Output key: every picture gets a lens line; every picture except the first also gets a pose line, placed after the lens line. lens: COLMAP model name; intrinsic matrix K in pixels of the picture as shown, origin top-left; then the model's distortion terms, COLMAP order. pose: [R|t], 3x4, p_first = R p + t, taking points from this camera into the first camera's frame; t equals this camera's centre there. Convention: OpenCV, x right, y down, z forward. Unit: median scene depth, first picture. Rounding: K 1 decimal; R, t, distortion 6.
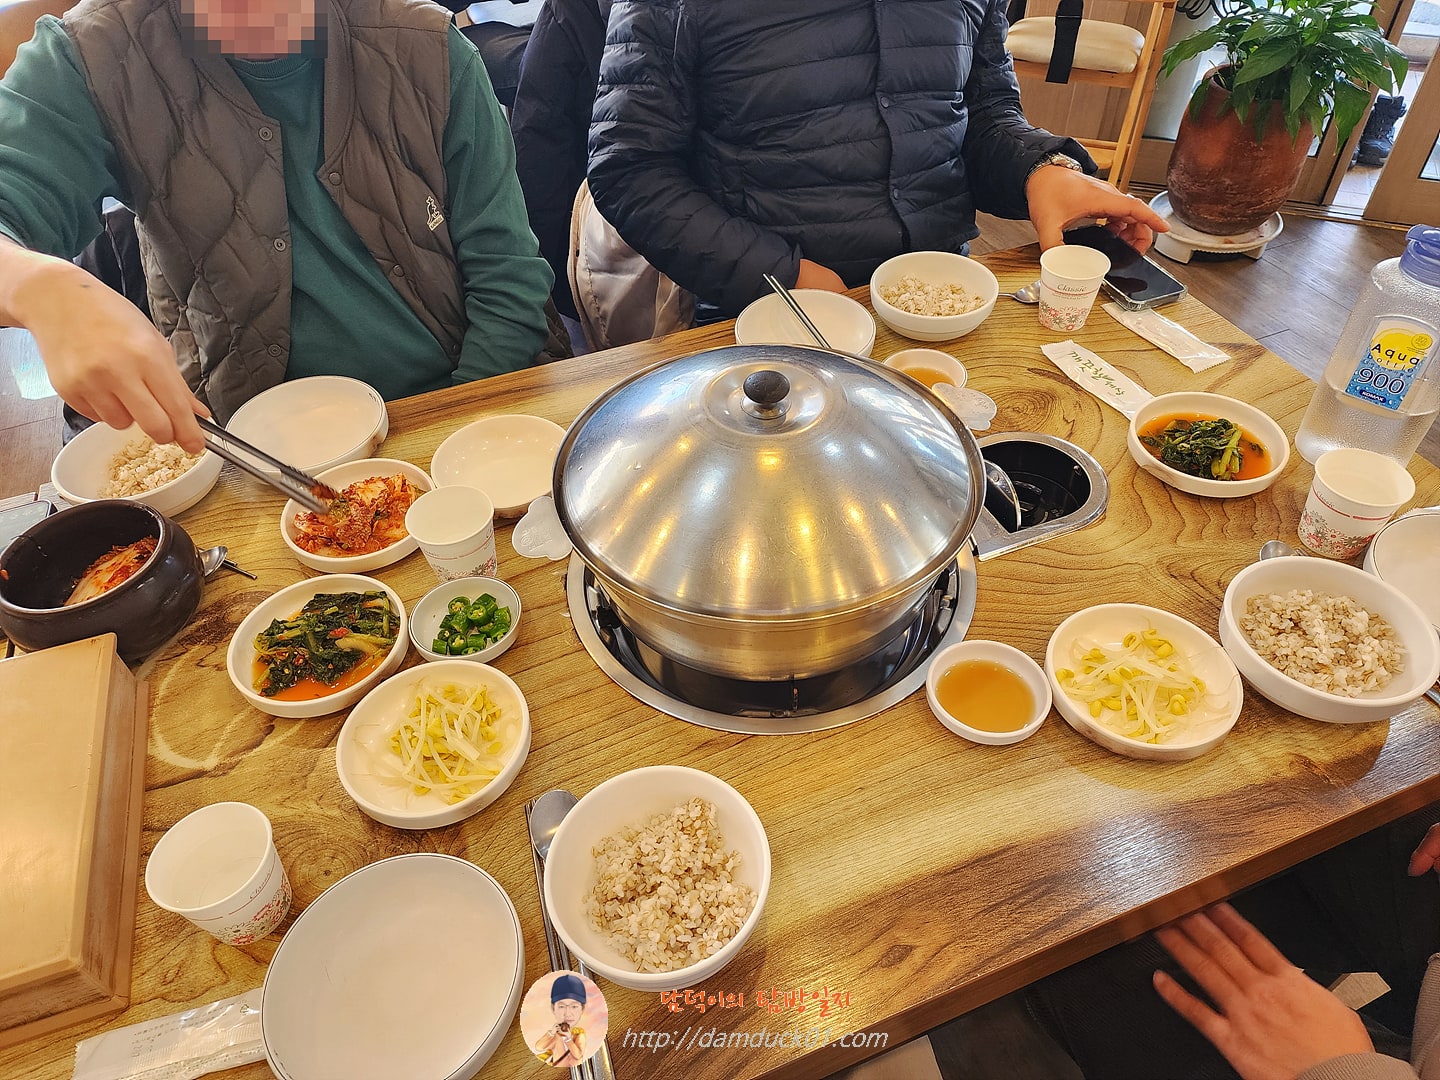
lens RADIAL K [[981.4, 0, 755.5], [0, 981.4, 587.2], [0, 0, 1]] dist [-0.002030, -0.006778]
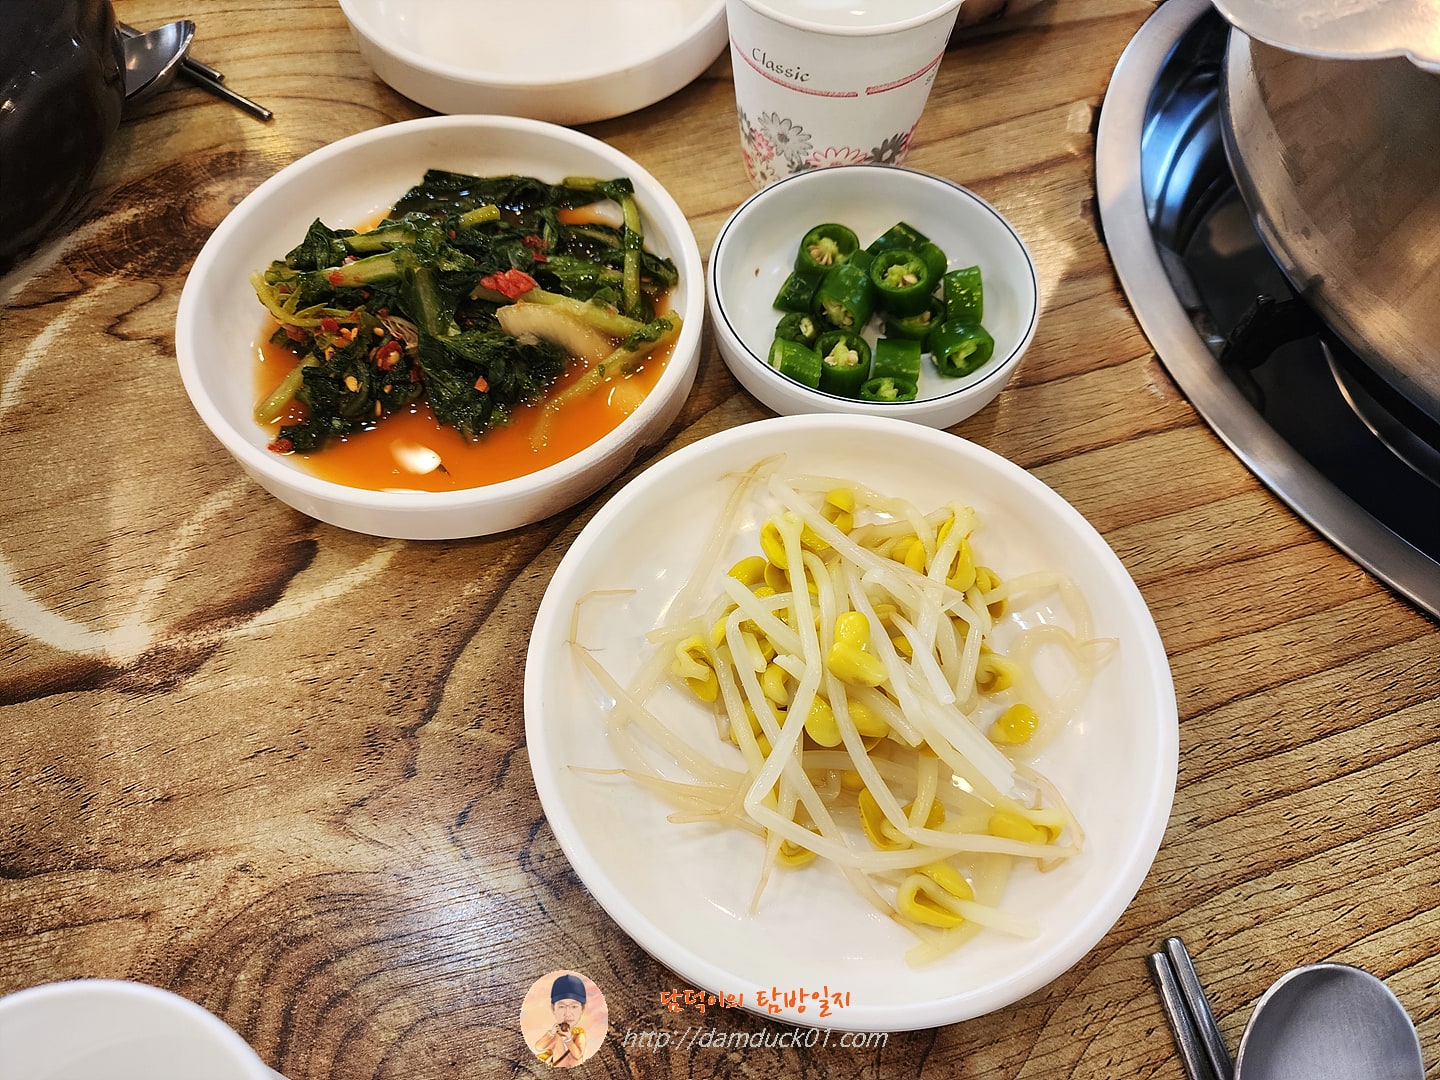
lens RADIAL K [[981.4, 0, 755.5], [0, 981.4, 587.2], [0, 0, 1]] dist [-0.002030, -0.006778]
pose [[0.991523, 0.128457, -0.019500, -0.314871], [-0.118266, 0.954445, 0.273949, 0.042386], [0.053802, -0.269321, 0.961546, 0.643235]]
